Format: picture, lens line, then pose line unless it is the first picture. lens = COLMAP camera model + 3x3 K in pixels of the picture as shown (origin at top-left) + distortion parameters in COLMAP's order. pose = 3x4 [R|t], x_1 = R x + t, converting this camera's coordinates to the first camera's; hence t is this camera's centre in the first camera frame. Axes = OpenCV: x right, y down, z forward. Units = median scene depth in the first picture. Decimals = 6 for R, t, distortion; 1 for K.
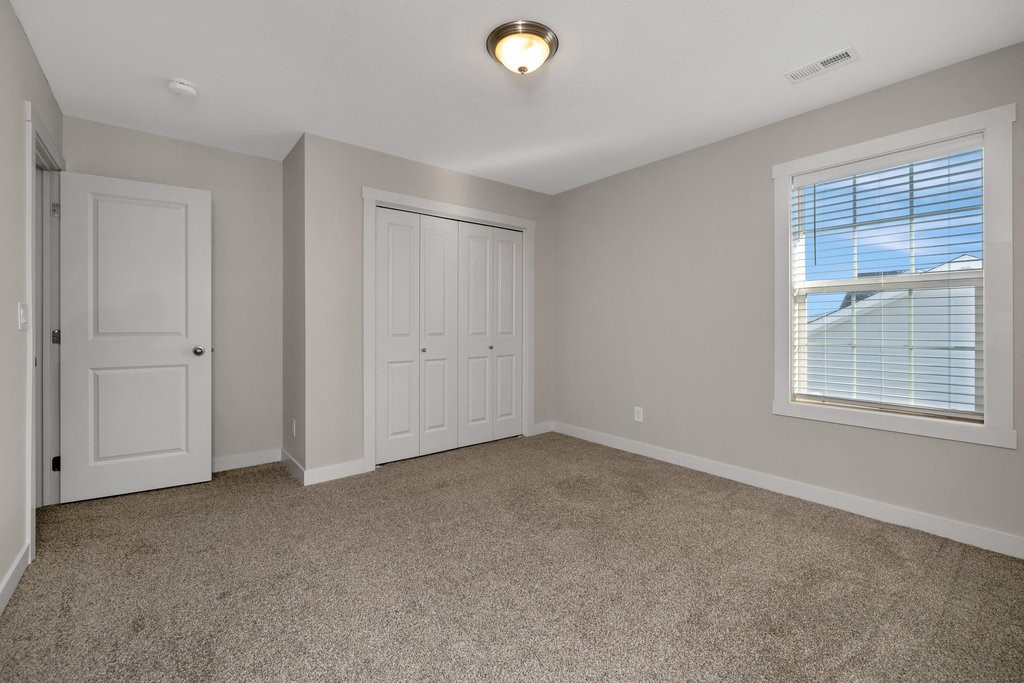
lens RADIAL K [[429.4, 0, 517.0], [0, 429.4, 329.6], [0, 0, 1]] dist [-0.000147, -0.000033]
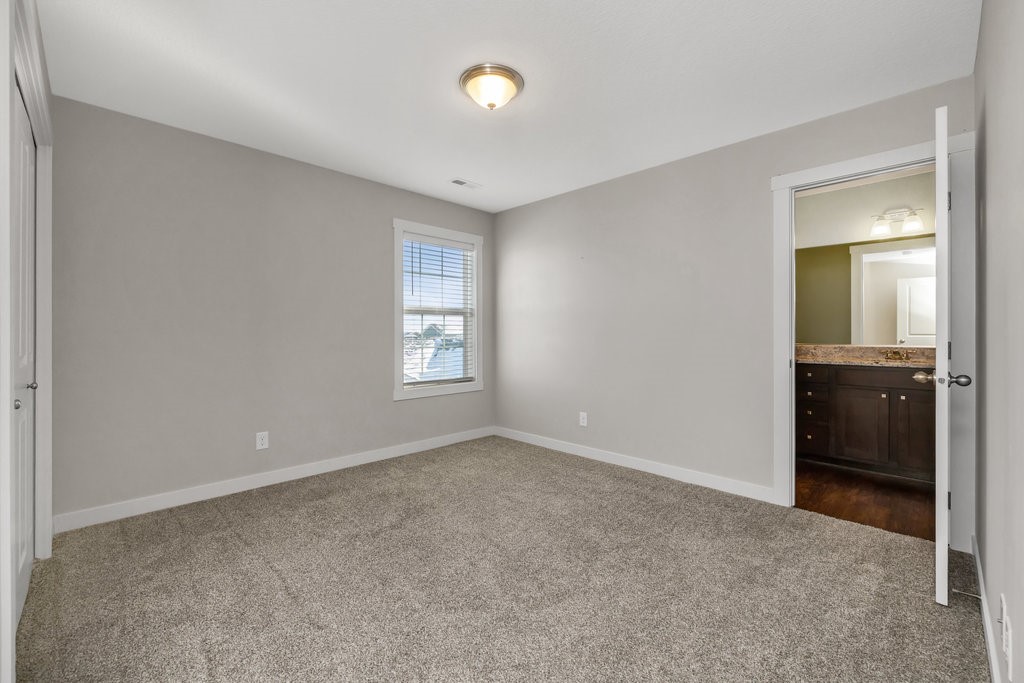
lens RADIAL K [[429.4, 0, 517.0], [0, 429.4, 329.6], [0, 0, 1]] dist [-0.000147, -0.000033]
pose [[-0.080190, 0.004004, 0.996772, -0.933686], [0.012227, 0.999921, -0.003033, -0.022728], [-0.996705, 0.011944, -0.080232, 0.846728]]
